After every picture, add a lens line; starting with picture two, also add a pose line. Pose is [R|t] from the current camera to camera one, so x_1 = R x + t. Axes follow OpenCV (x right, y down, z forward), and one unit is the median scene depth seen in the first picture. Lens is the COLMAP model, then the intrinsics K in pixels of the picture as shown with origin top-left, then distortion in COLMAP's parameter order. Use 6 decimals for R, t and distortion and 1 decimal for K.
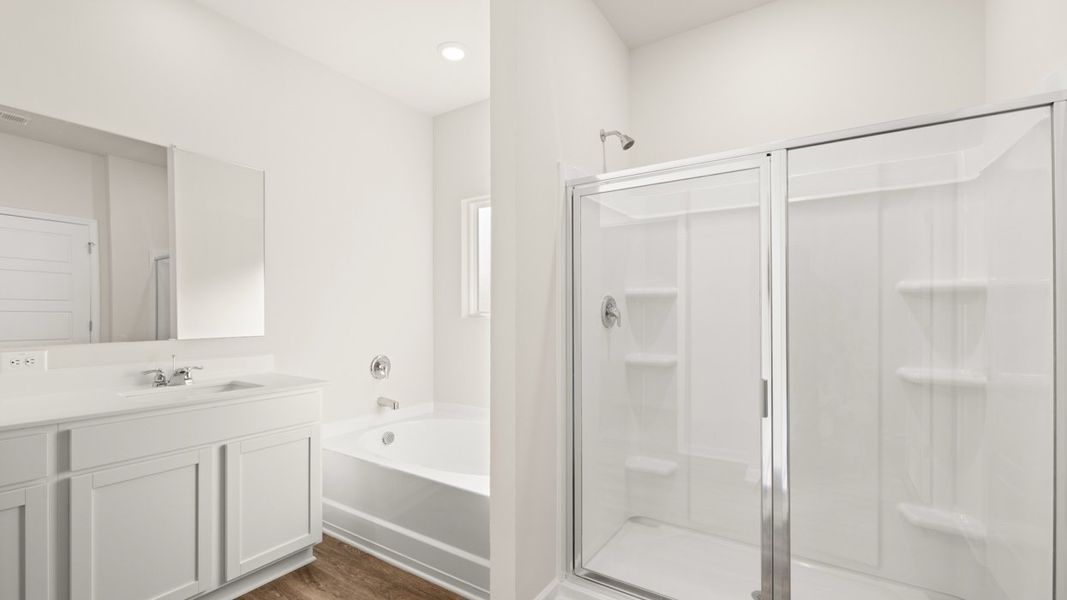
lens RADIAL K [[450.7, 0, 531.1], [0, 450.7, 308.4], [0, 0, 1]] dist [-0.000422, 0.000050]
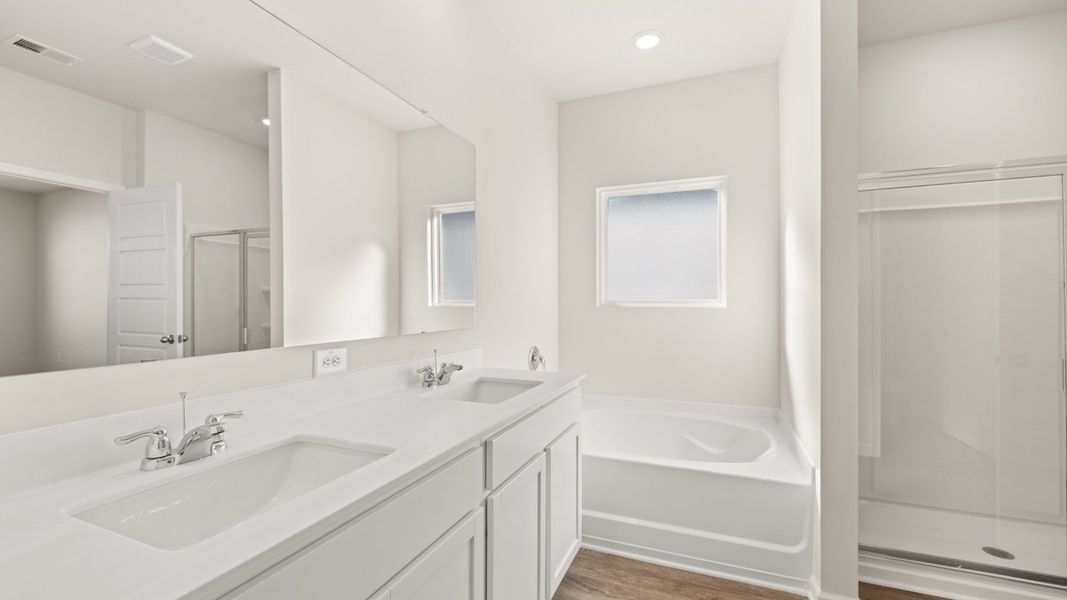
lens RADIAL K [[444.1, 0, 539.8], [0, 444.1, 299.2], [0, 0, 1]] dist [-0.002567, -0.000708]
pose [[0.980370, 0.004290, 0.197119, -0.765201], [-0.004840, 0.999986, 0.002309, 0.002480], [-0.197106, -0.003218, 0.980377, 0.120016]]
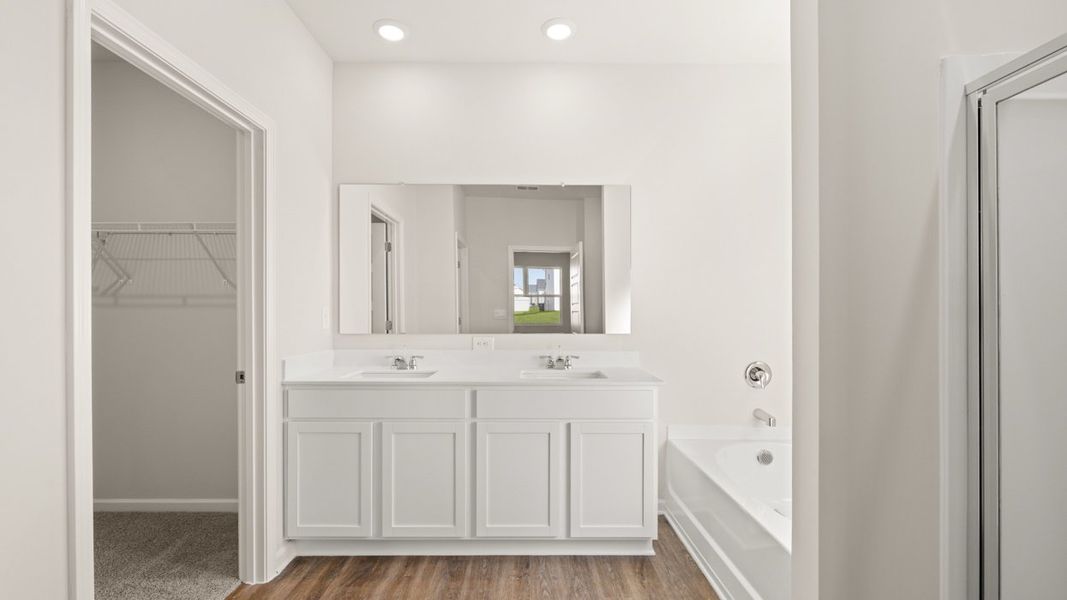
lens RADIAL K [[450.7, 0, 536.6], [0, 450.7, 307.7], [0, 0, 1]] dist [-0.000422, 0.000050]
pose [[0.564618, -0.006357, -0.825328, 0.233996], [0.003935, 0.999980, -0.005009, 0.000904], [0.825343, -0.000420, 0.564631, 0.216391]]
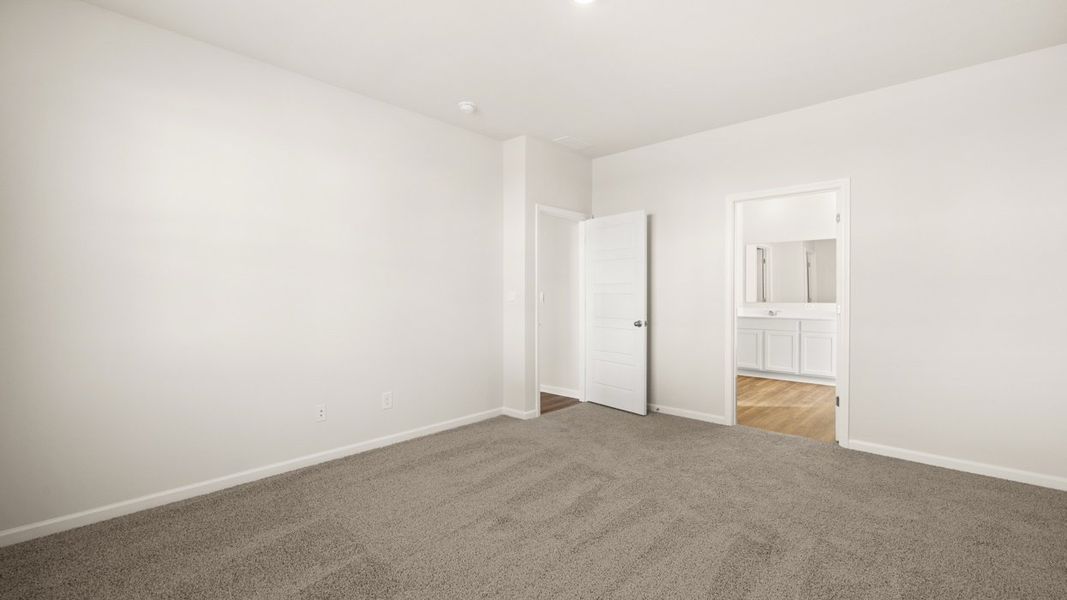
lens RADIAL K [[450.7, 0, 531.7], [0, 450.7, 302.7], [0, 0, 1]] dist [-0.000422, 0.000050]
pose [[-0.161160, 0.040589, -0.986093, 2.512457], [0.017361, 0.999116, 0.038288, -0.082465], [0.986776, -0.010949, -0.161722, -0.583912]]
